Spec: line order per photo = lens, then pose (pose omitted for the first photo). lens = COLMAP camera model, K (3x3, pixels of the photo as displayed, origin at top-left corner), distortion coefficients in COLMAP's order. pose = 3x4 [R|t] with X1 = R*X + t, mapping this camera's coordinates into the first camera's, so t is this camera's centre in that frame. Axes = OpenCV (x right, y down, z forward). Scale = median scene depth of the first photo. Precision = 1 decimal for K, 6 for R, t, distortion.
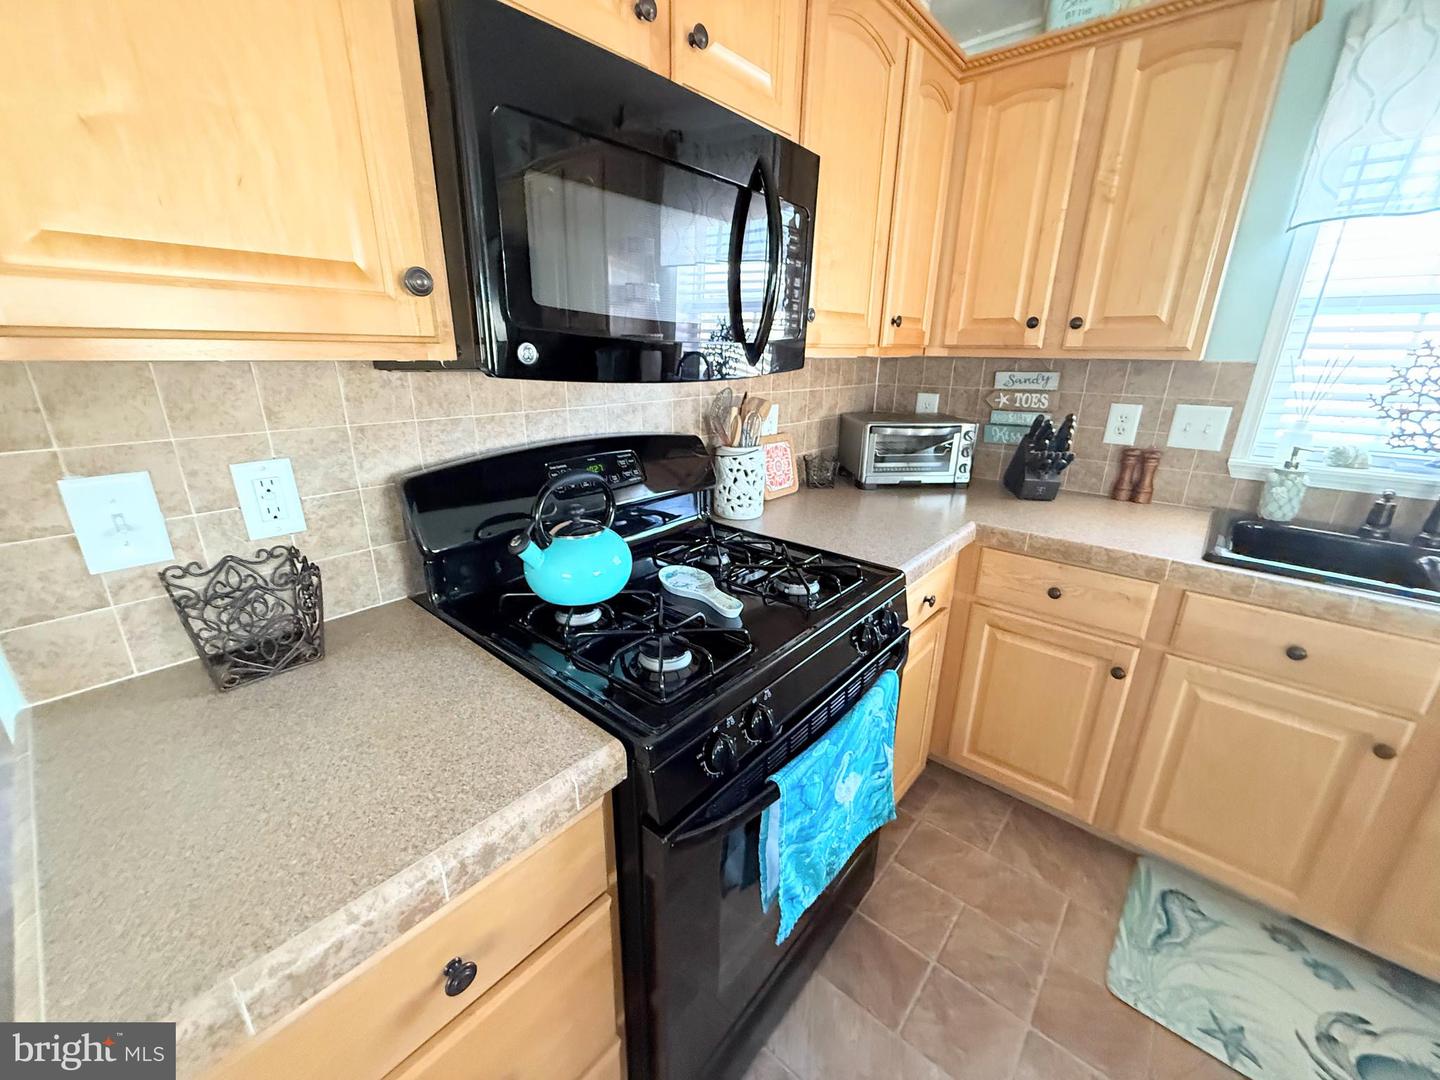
lens RADIAL K [[574.5, 0, 716.0], [0, 574.5, 539.9], [0, 0, 1]] dist [0.000057, 0.000176]
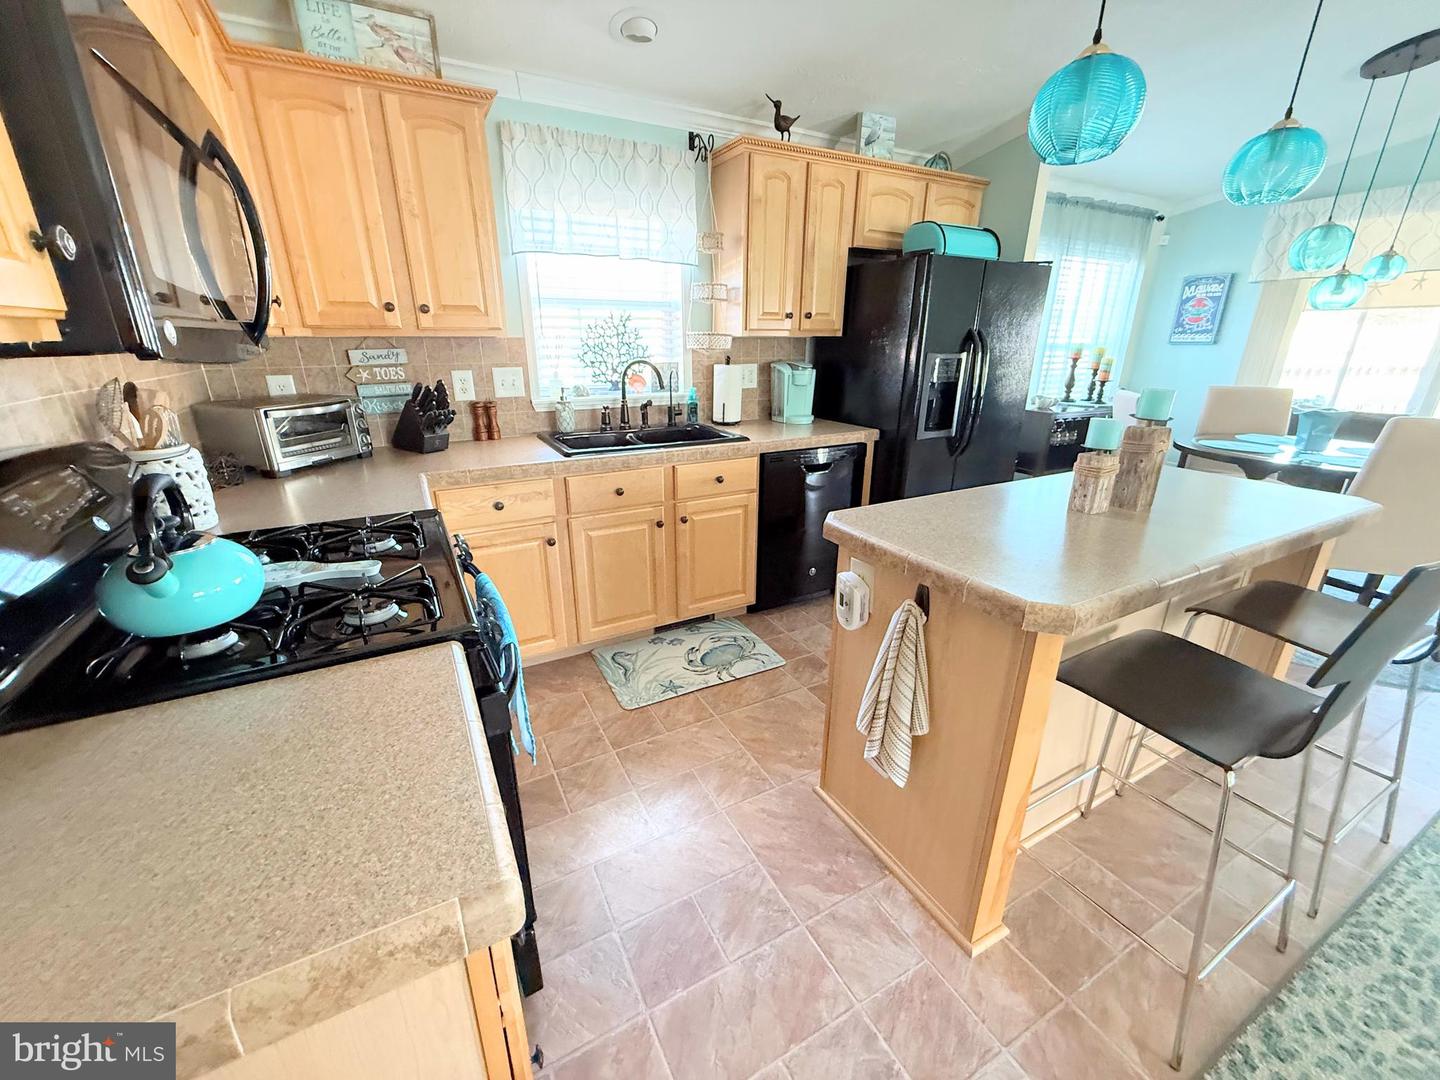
lens RADIAL K [[574.5, 0, 716.0], [0, 574.5, 539.9], [0, 0, 1]] dist [0.000057, 0.000176]
pose [[0.353827, -0.322463, 0.877966, -0.463334], [0.297456, 0.928749, 0.221237, 0.016419], [-0.886750, 0.182876, 0.424535, -0.039142]]
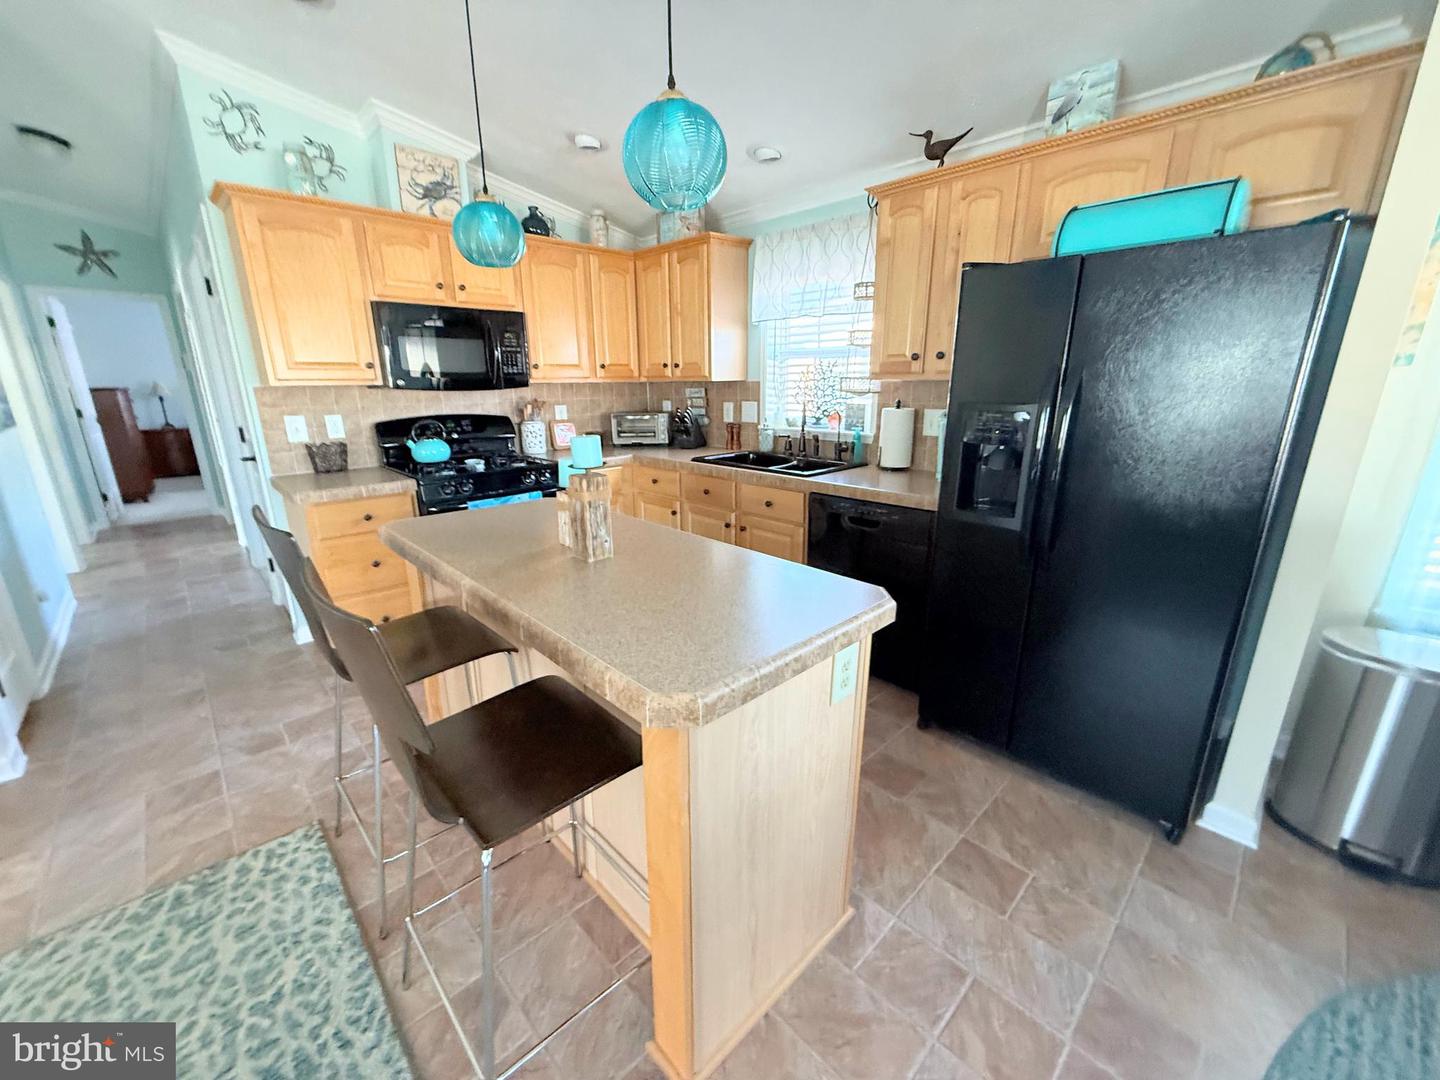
lens RADIAL K [[570.1, 0, 720.0], [0, 570.1, 540.0], [0, 0, 1]] dist [0.001555, -0.000051]
pose [[0.996304, 0.004990, -0.085755, 1.033188], [-0.008872, 0.998950, -0.044955, 0.423745], [0.085440, 0.045550, 0.995302, -1.235017]]
